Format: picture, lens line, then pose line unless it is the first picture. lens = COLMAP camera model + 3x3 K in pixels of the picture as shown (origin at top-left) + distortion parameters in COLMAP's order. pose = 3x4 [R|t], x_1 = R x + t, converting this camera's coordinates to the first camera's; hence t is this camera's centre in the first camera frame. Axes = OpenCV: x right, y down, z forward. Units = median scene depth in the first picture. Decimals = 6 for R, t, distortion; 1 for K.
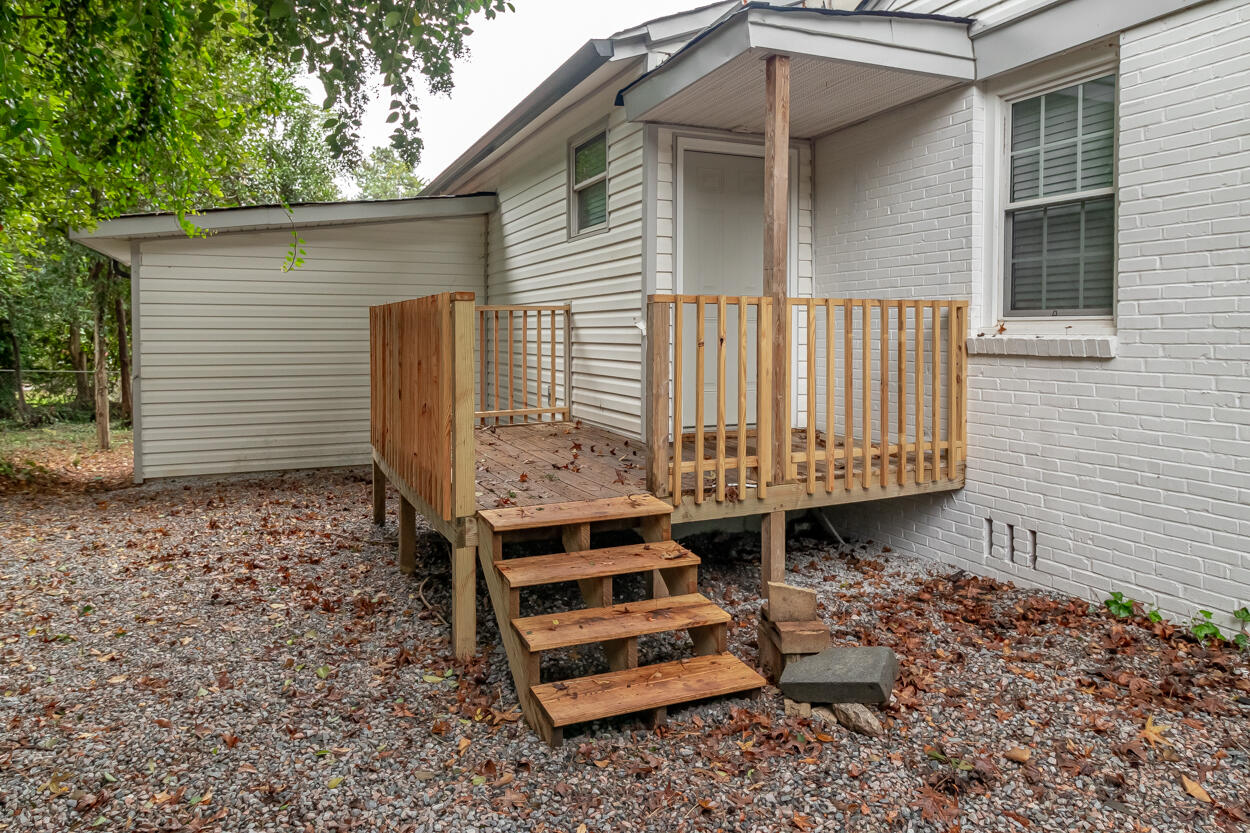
lens RADIAL K [[838.8, 0, 625.5], [0, 838.8, 346.3], [0, 0, 1]] dist [-0.002118, -0.000015]
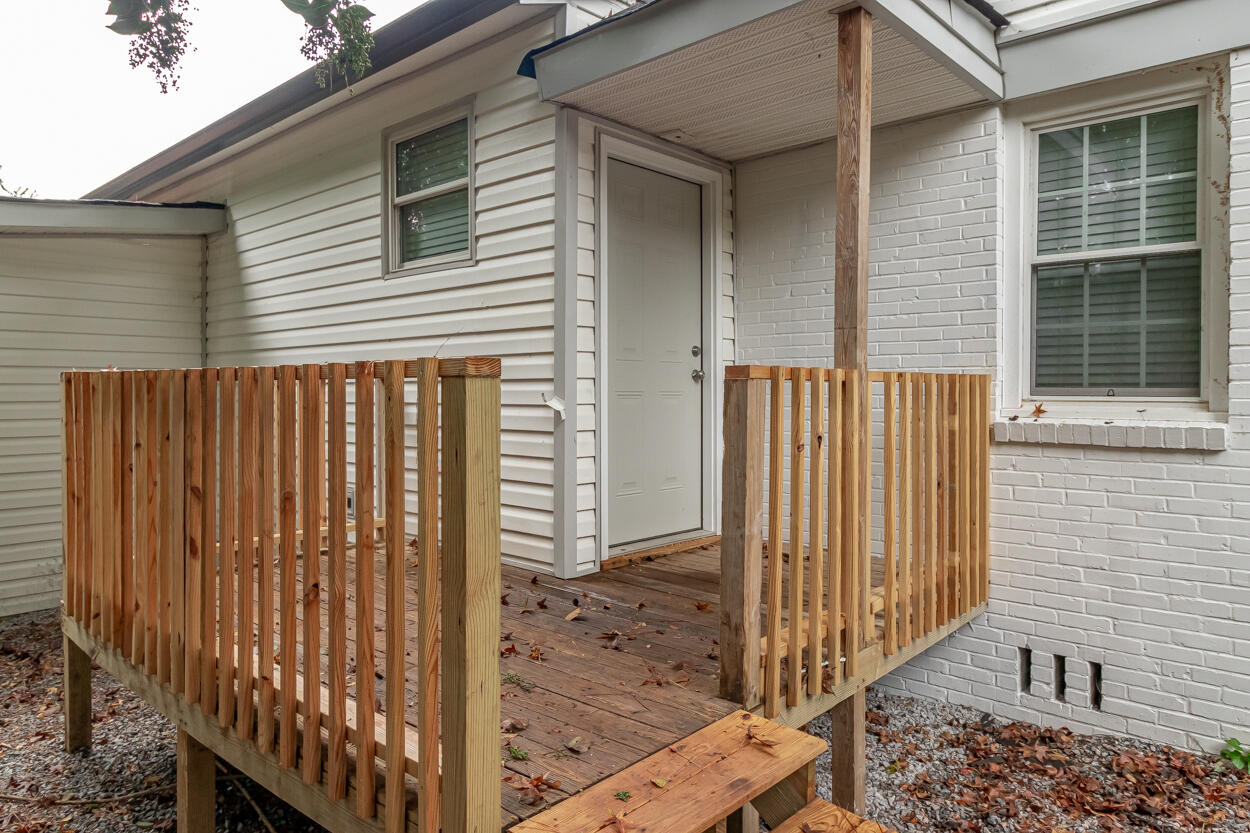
lens RADIAL K [[830.1, 0, 622.6], [0, 830.1, 397.3], [0, 0, 1]] dist [-0.000909, -0.001932]
pose [[0.915097, -0.003330, 0.403221, -0.234342], [0.006235, 0.999963, -0.005891, -0.031069], [-0.403187, 0.007905, 0.915084, 0.424799]]
